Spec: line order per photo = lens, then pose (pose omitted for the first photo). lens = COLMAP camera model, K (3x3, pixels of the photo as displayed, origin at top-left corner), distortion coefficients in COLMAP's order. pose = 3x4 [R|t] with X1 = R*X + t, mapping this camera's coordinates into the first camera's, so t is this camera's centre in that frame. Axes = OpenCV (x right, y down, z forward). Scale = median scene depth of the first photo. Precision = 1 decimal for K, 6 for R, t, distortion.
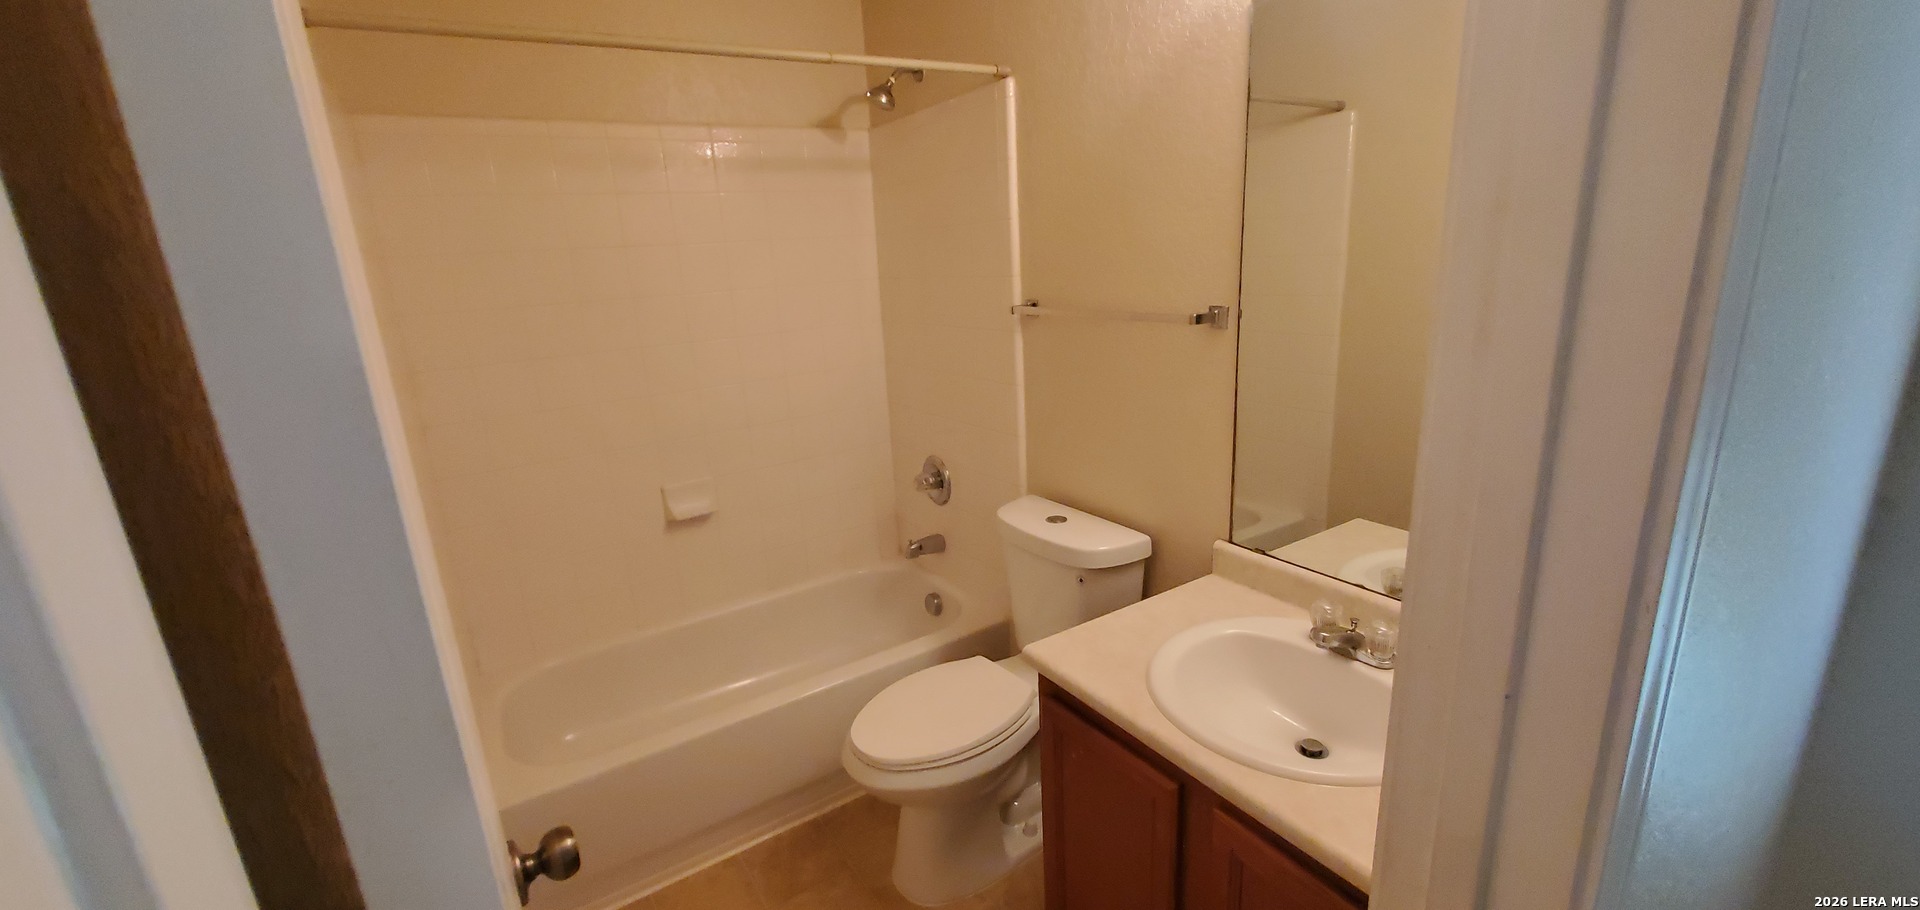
lens RADIAL K [[764.2, 0, 946.2], [0, 764.2, 456.2], [0, 0, 1]] dist [-0.001036, -0.002829]
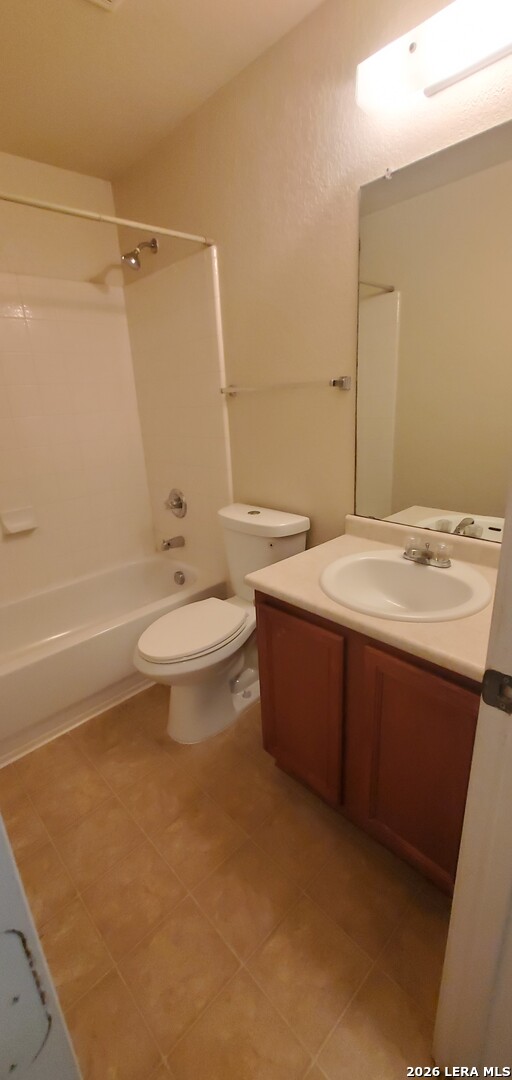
lens RADIAL K [[429.9, 0, 255.2], [0, 429.9, 533.7], [0, 0, 1]] dist [-0.001036, -0.002829]
pose [[0.980764, -0.053009, 0.187863, -0.034806], [0.045393, 0.997972, 0.044615, 0.084485], [-0.189847, -0.035230, 0.981181, 0.056563]]
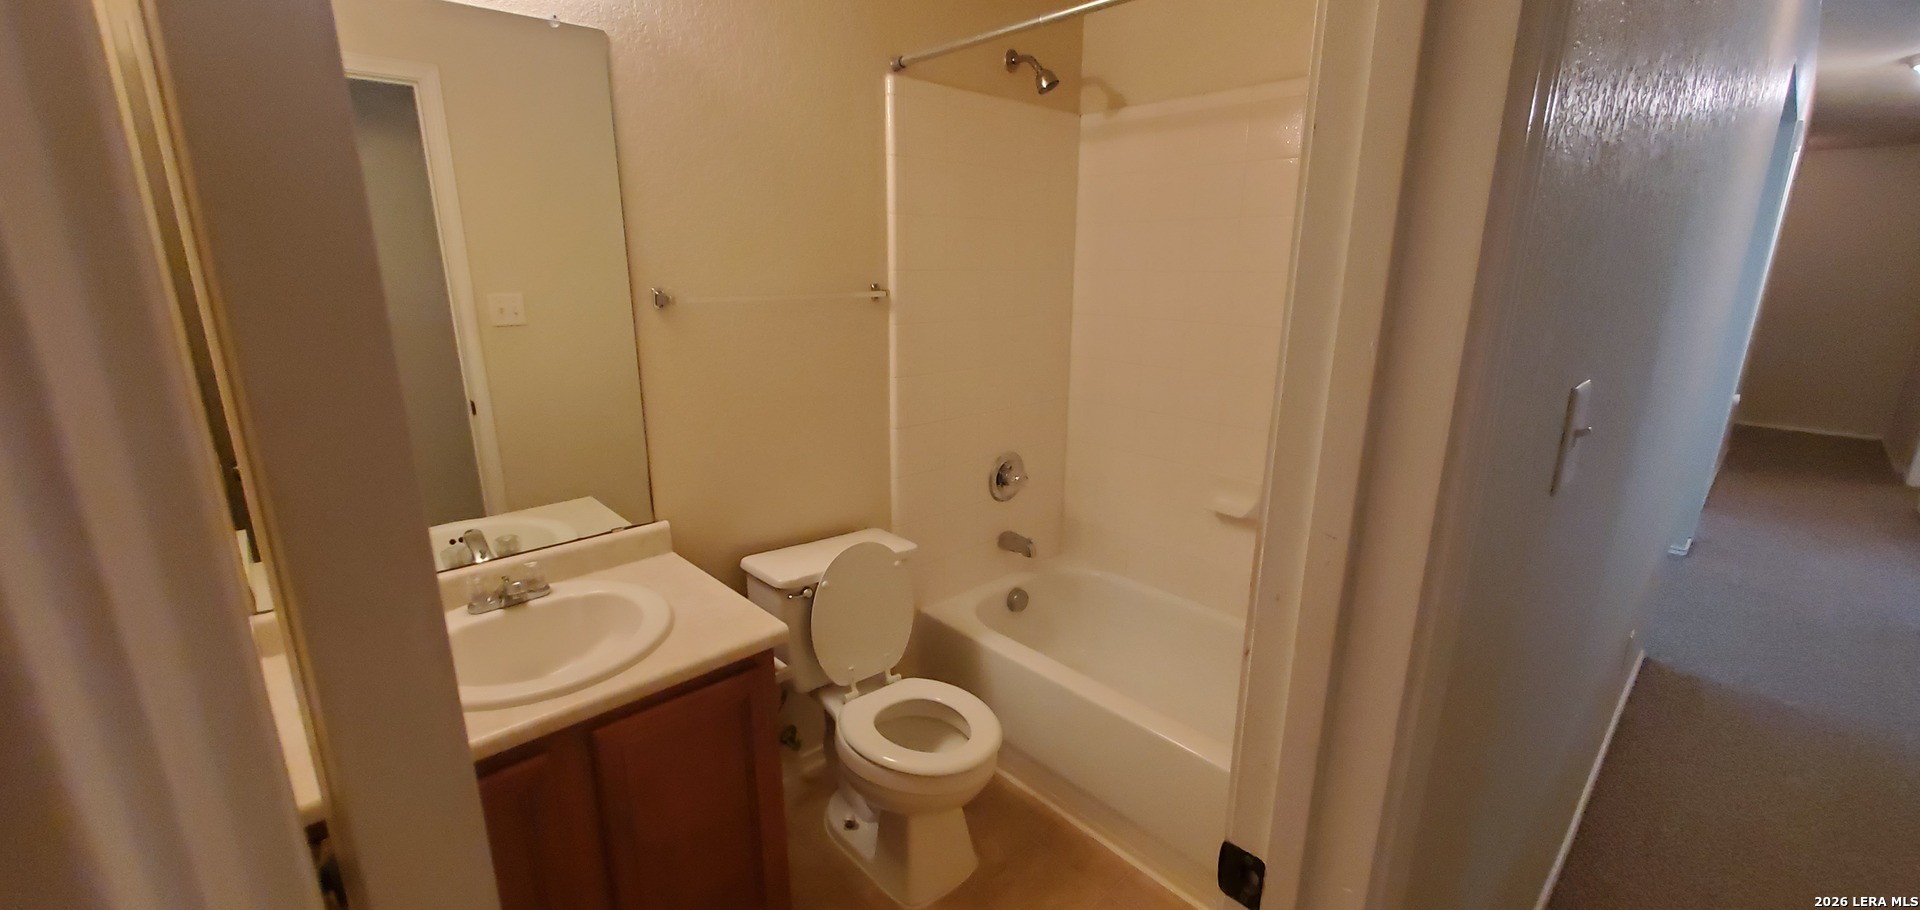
lens RADIAL K [[764.2, 0, 946.2], [0, 764.2, 456.2], [0, 0, 1]] dist [-0.001036, -0.002829]
pose [[-0.176958, -0.197585, 0.964182, -0.406971], [0.263791, 0.934278, 0.239871, -0.027786], [-0.948209, 0.296790, -0.113207, 0.302336]]
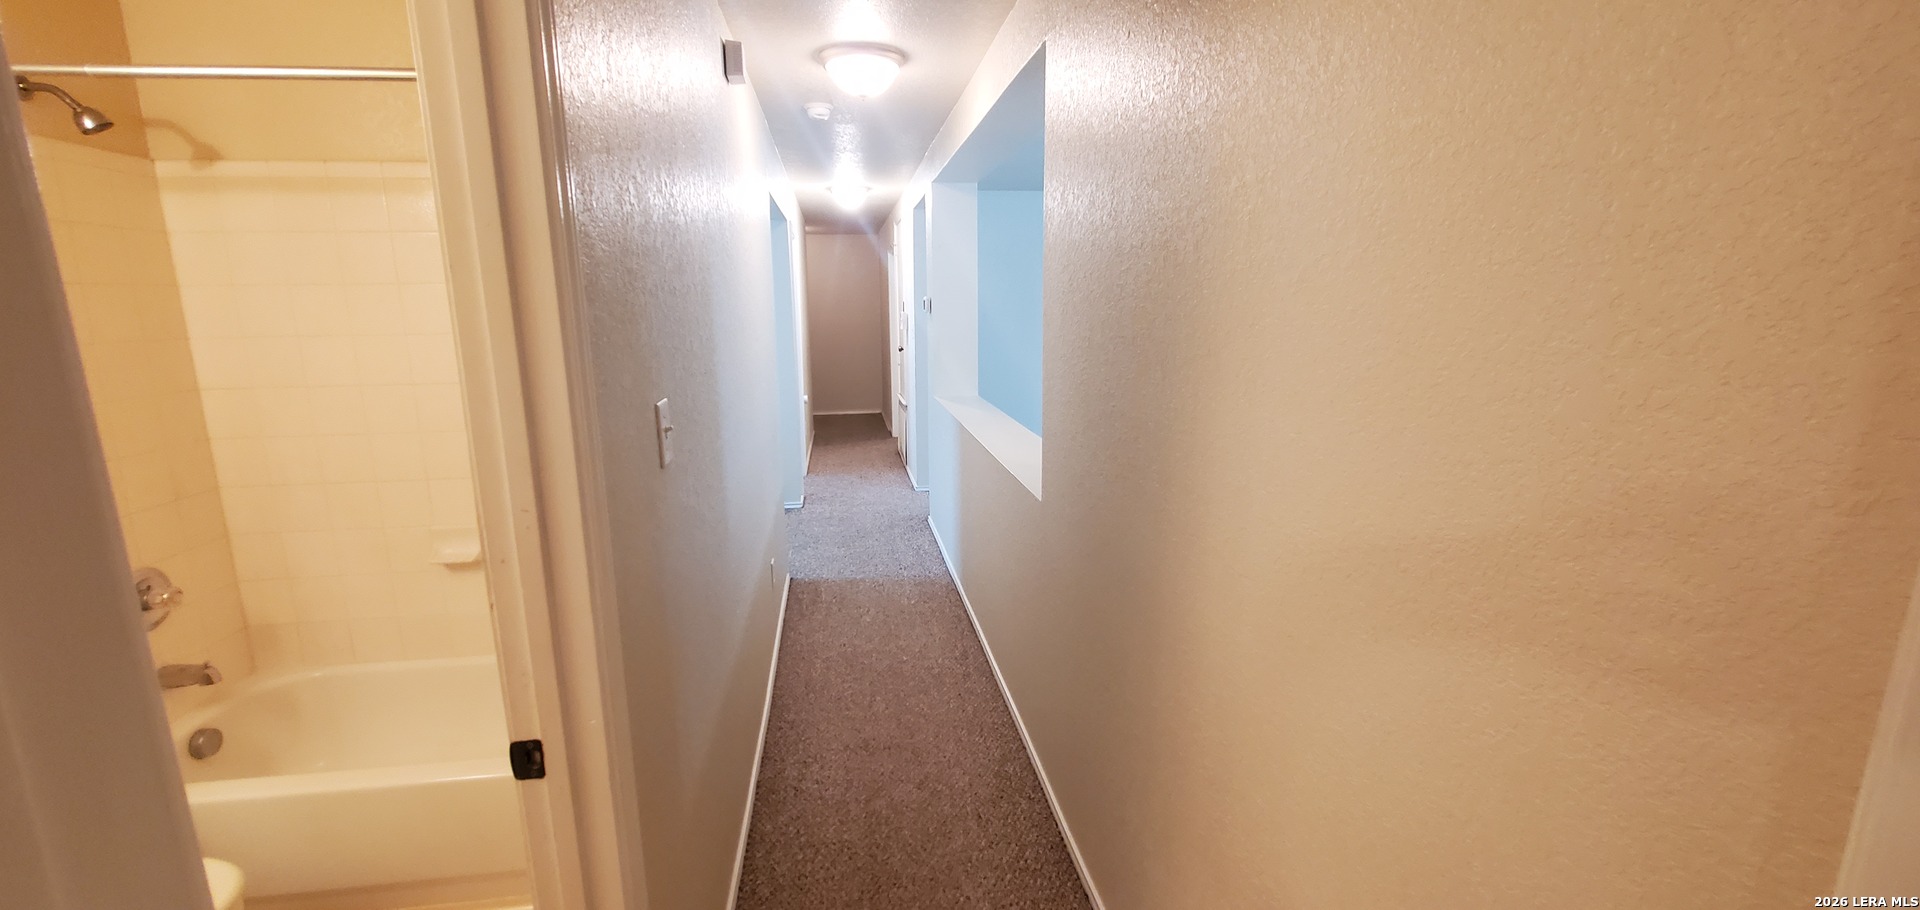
lens RADIAL K [[764.2, 0, 946.2], [0, 764.2, 456.2], [0, 0, 1]] dist [-0.001036, -0.002829]
pose [[-0.909593, -0.021096, 0.414965, -0.645933], [0.164289, 0.899063, 0.405825, -0.083593], [-0.381641, 0.437310, -0.814316, 0.442627]]
